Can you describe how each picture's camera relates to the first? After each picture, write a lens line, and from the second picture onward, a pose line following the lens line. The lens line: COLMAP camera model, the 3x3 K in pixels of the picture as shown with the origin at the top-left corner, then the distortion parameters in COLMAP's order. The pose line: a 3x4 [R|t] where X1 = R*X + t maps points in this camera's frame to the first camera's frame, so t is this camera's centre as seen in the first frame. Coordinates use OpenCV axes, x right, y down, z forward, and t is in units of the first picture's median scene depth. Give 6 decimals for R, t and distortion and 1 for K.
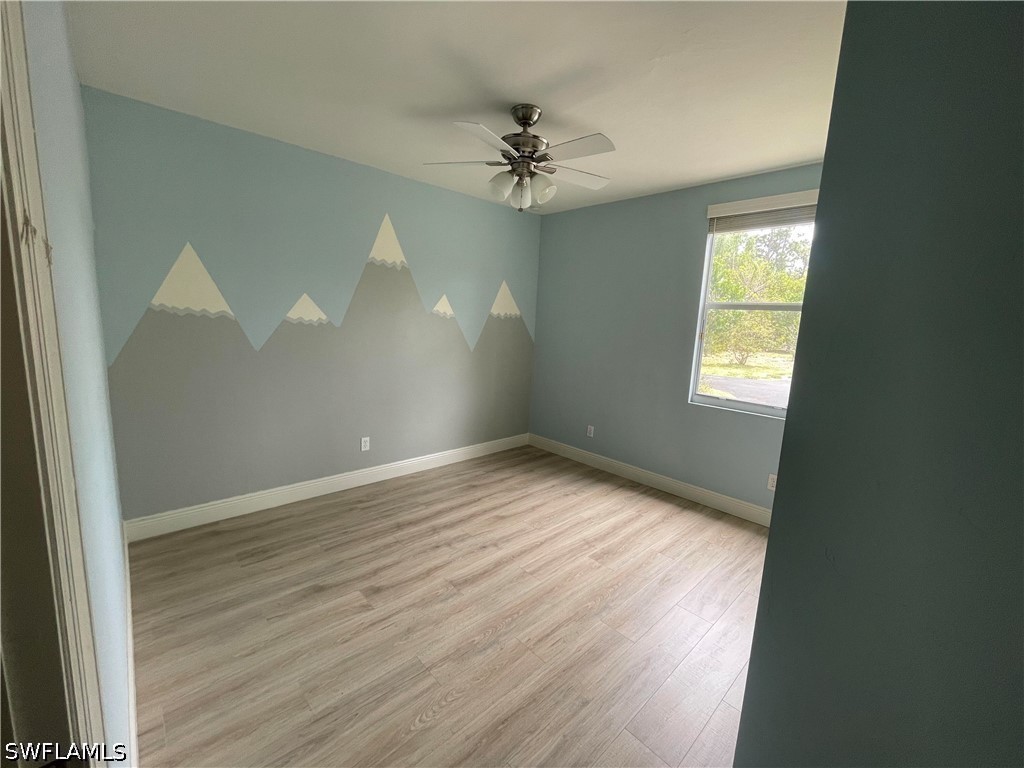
lens RADIAL K [[418.1, 0, 516.4], [0, 418.1, 386.2], [0, 0, 1]] dist [-0.002548, 0.000008]
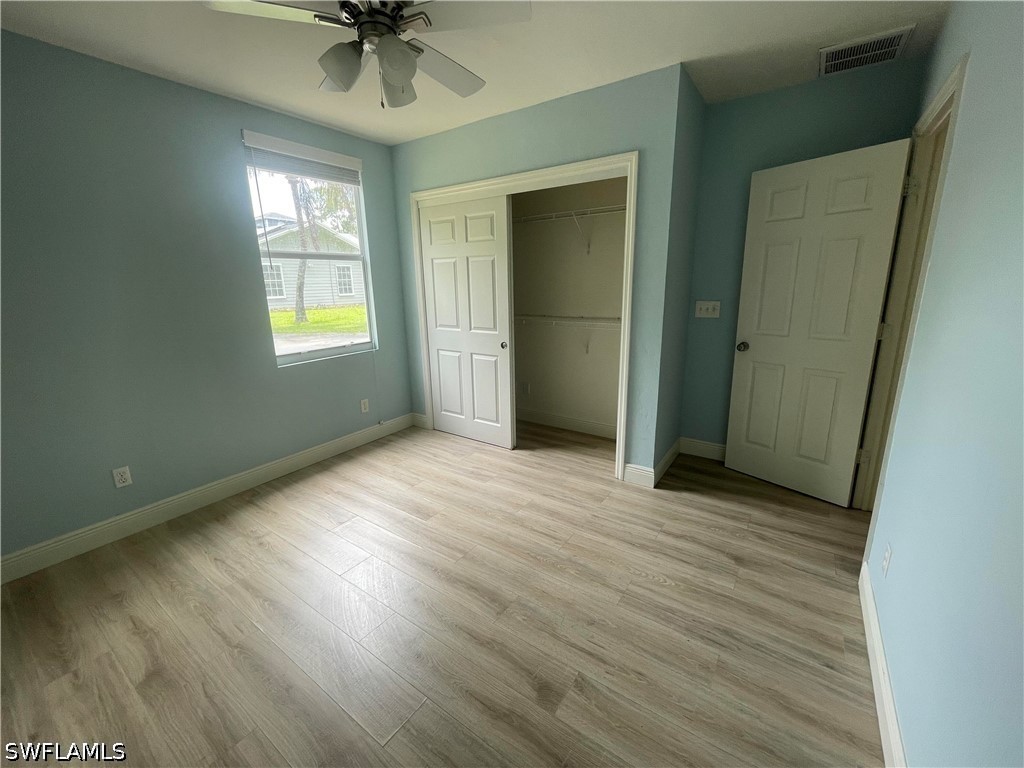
lens RADIAL K [[418.1, 0, 517.1], [0, 418.1, 376.5], [0, 0, 1]] dist [-0.002548, 0.000008]
pose [[-0.210505, -0.262368, 0.941727, -0.830139], [0.170224, 0.938759, 0.299591, -0.188360], [-0.962658, 0.223370, -0.152953, 1.045309]]
